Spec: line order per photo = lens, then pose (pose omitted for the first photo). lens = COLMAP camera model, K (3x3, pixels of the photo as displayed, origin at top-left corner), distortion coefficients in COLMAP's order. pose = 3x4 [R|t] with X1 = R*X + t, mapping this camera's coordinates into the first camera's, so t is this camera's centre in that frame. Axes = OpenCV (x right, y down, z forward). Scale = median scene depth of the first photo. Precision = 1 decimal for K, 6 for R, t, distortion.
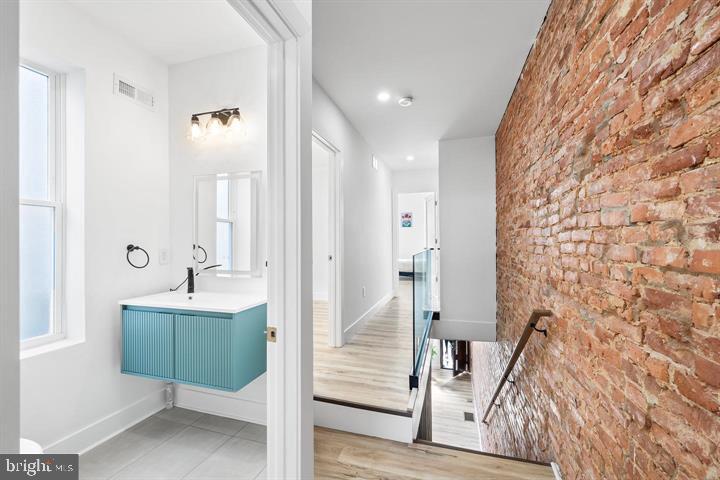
lens RADIAL K [[312.1, 0, 361.0], [0, 312.1, 240.6], [0, 0, 1]] dist [-0.003187, 0.000229]
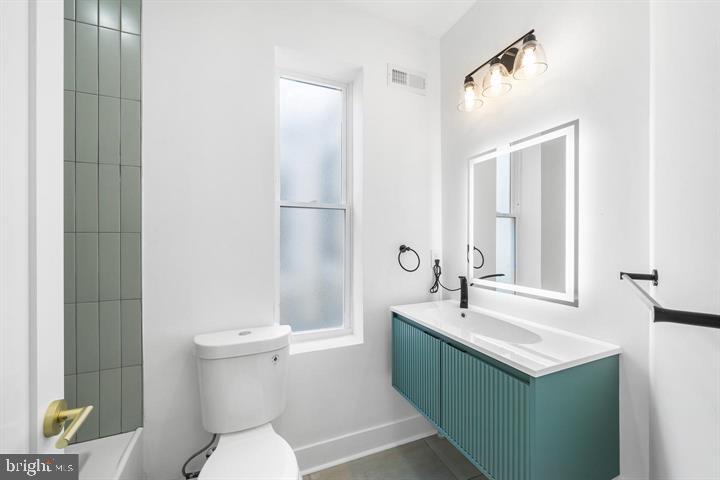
lens RADIAL K [[282.8, 0, 360.9], [0, 282.8, 239.6], [0, 0, 1]] dist [-0.005947, 0.000318]
pose [[0.645666, 0.002790, -0.763615, -0.179877], [0.000131, 0.999993, 0.003765, -0.006011], [0.763620, -0.002530, 0.645661, 0.361159]]
